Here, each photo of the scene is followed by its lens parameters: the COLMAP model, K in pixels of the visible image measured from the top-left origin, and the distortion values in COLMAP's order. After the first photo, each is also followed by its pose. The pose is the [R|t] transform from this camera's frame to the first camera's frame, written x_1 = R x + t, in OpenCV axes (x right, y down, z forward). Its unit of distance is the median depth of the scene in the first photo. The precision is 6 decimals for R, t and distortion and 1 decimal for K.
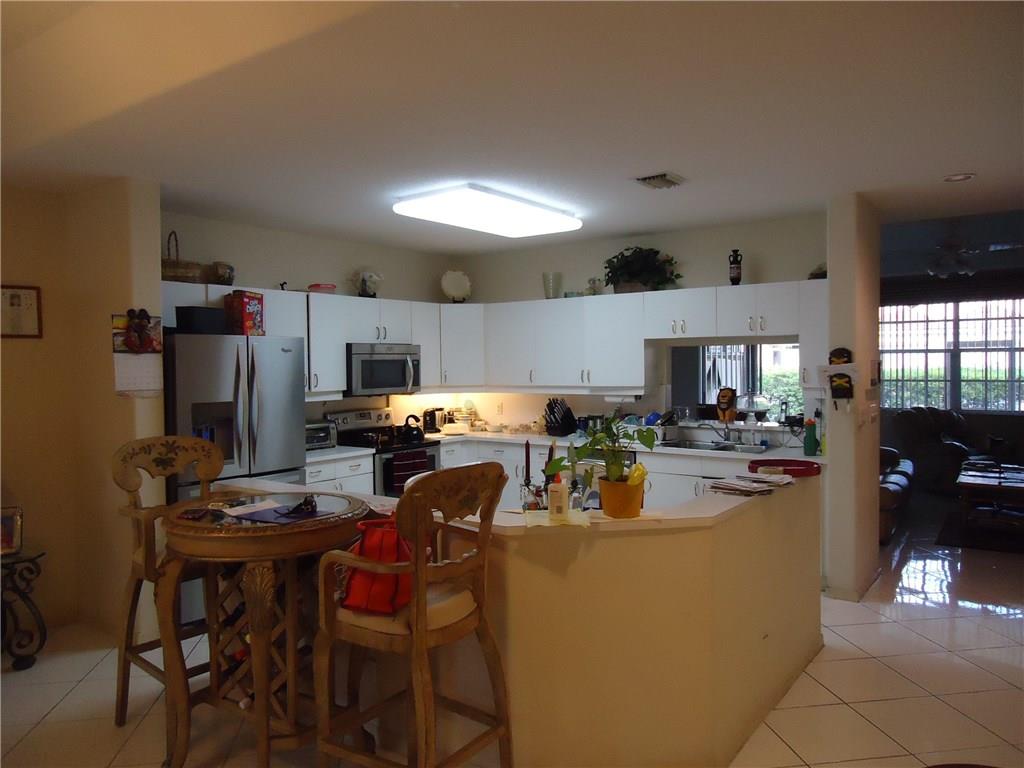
lens RADIAL K [[749.4, 0, 514.3], [0, 749.4, 381.8], [0, 0, 1]] dist [-0.008696, 0.006618]
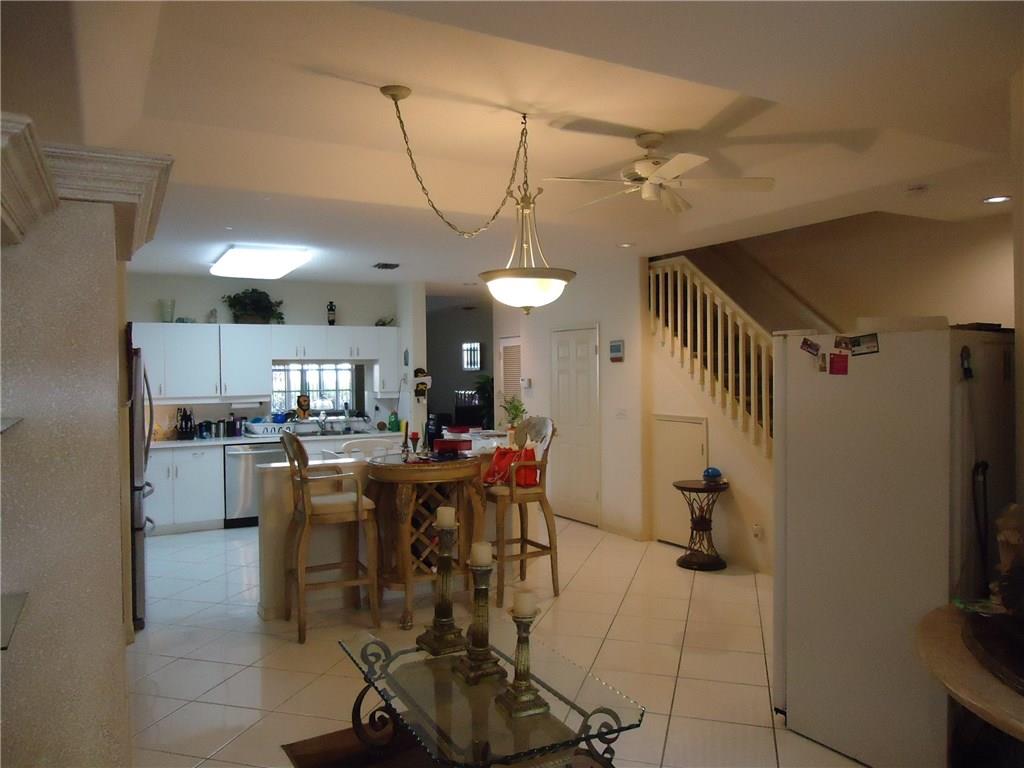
lens RADIAL K [[749.4, 0, 514.3], [0, 749.4, 381.8], [0, 0, 1]] dist [-0.008696, 0.006618]
pose [[0.421276, -0.005088, 0.906918, -0.913631], [0.030121, 0.999511, -0.008384, 0.007782], [-0.906432, 0.030849, 0.421223, 0.039417]]
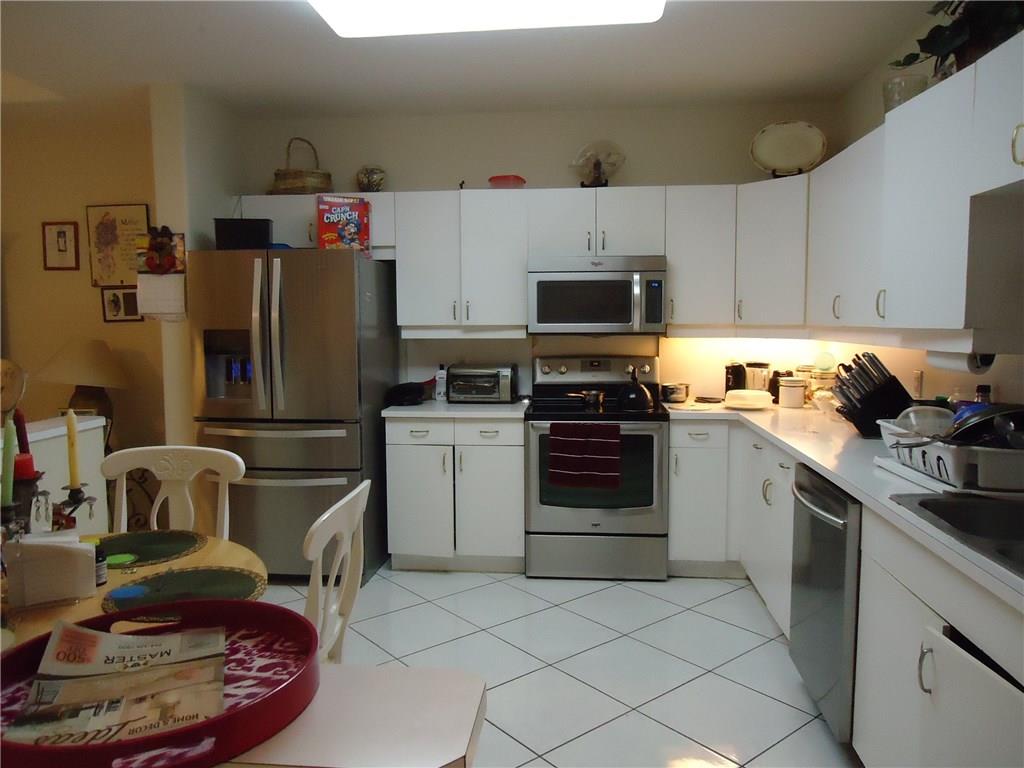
lens RADIAL K [[749.4, 0, 514.3], [0, 749.4, 381.8], [0, 0, 1]] dist [-0.008696, 0.006618]
pose [[0.504161, 0.082412, -0.859669, 0.398087], [-0.023151, 0.996368, 0.081939, 0.007133], [0.863299, -0.021408, 0.504238, 0.665510]]
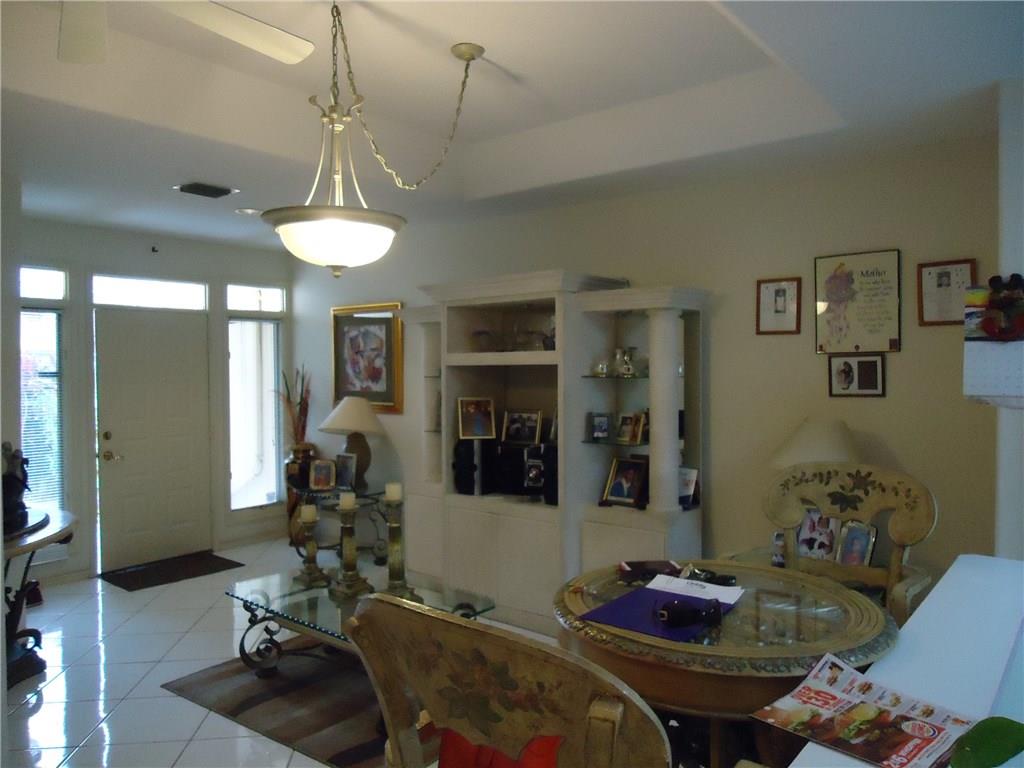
lens RADIAL K [[749.4, 0, 514.3], [0, 749.4, 381.8], [0, 0, 1]] dist [-0.008696, 0.006618]
pose [[-0.052130, 0.033234, -0.998087, 0.138848], [-0.021145, 0.999185, 0.034375, -0.011298], [0.998416, 0.022897, -0.051384, 0.437919]]
